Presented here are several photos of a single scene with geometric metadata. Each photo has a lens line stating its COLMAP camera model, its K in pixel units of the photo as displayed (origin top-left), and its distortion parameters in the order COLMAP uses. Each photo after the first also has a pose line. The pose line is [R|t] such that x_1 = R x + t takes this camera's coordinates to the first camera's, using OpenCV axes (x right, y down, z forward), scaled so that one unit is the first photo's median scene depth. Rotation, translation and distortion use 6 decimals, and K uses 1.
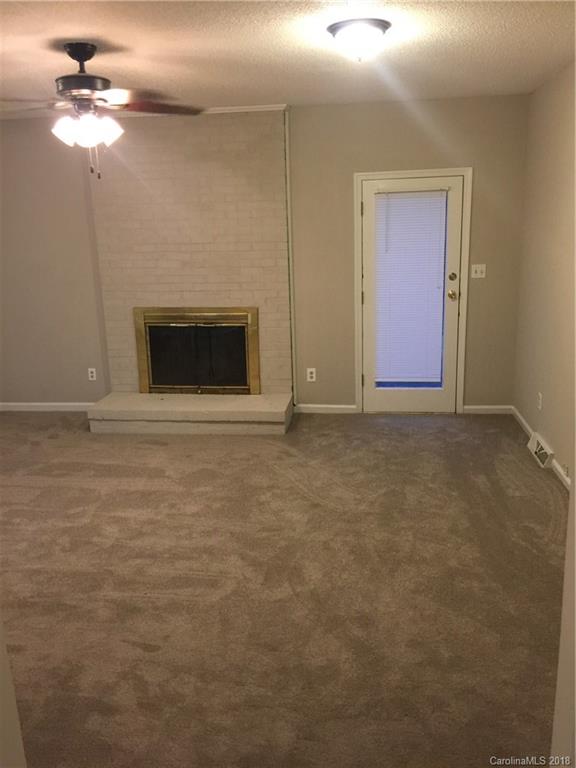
lens RADIAL K [[648.6, 0, 294.3], [0, 648.6, 379.0], [0, 0, 1]] dist [0.070827, -0.134145]
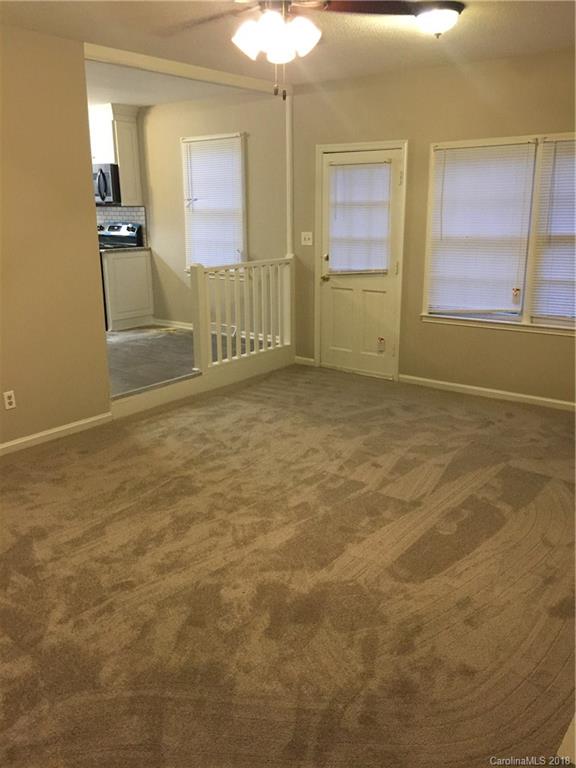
lens RADIAL K [[648.6, 0, 289.1], [0, 648.6, 383.4], [0, 0, 1]] dist [0.070827, -0.134145]
pose [[-0.505142, 0.249834, -0.826084, 0.333014], [-0.197853, 0.898167, 0.392620, -0.259665], [0.840051, 0.361772, -0.404272, 1.220237]]
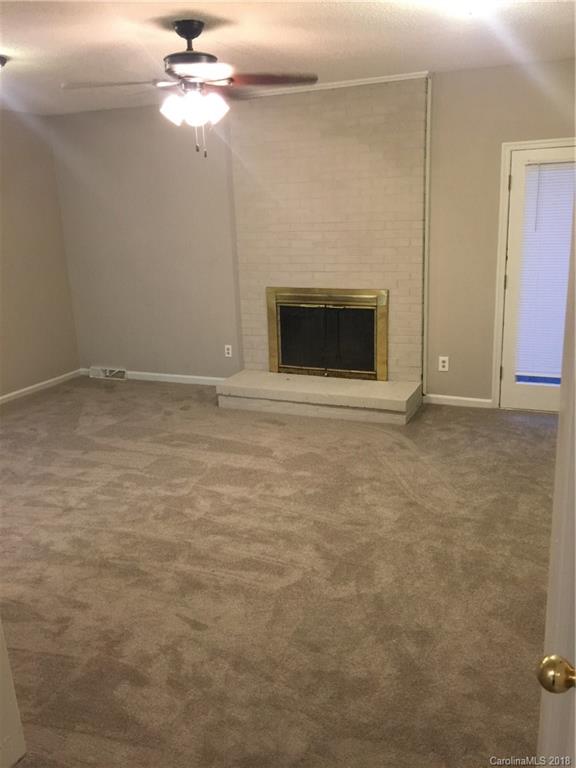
lens RADIAL K [[648.6, 0, 293.4], [0, 648.6, 381.6], [0, 0, 1]] dist [0.070827, -0.134145]
pose [[0.958341, 0.065465, -0.278022, 0.115881], [-0.056588, 0.997602, 0.039841, -0.008184], [0.279964, -0.022448, 0.959748, 0.056649]]
